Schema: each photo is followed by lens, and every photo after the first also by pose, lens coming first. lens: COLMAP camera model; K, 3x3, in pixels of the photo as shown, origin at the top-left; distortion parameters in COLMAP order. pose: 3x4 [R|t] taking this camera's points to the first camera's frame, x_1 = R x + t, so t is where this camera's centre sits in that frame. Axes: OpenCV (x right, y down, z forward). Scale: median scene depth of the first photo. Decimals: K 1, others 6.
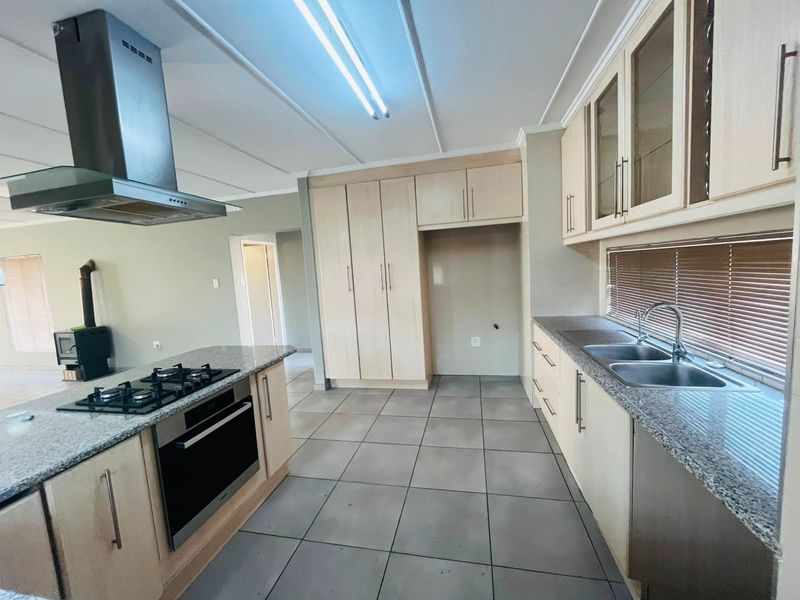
lens RADIAL K [[325.6, 0, 400.0], [0, 325.6, 300.0], [0, 0, 1]] dist [-0.001515, -0.000816]
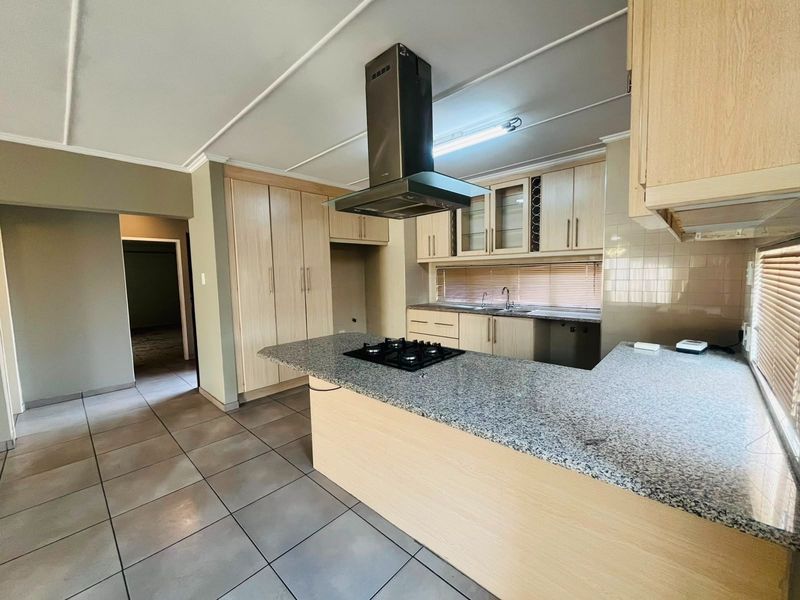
lens RADIAL K [[325.6, 0, 400.0], [0, 325.6, 300.0], [0, 0, 1]] dist [-0.001515, -0.000816]
pose [[0.505506, -0.019774, 0.862596, -0.850754], [0.077189, 0.996765, -0.022386, 0.048575], [-0.859363, 0.077899, 0.505397, 0.187819]]
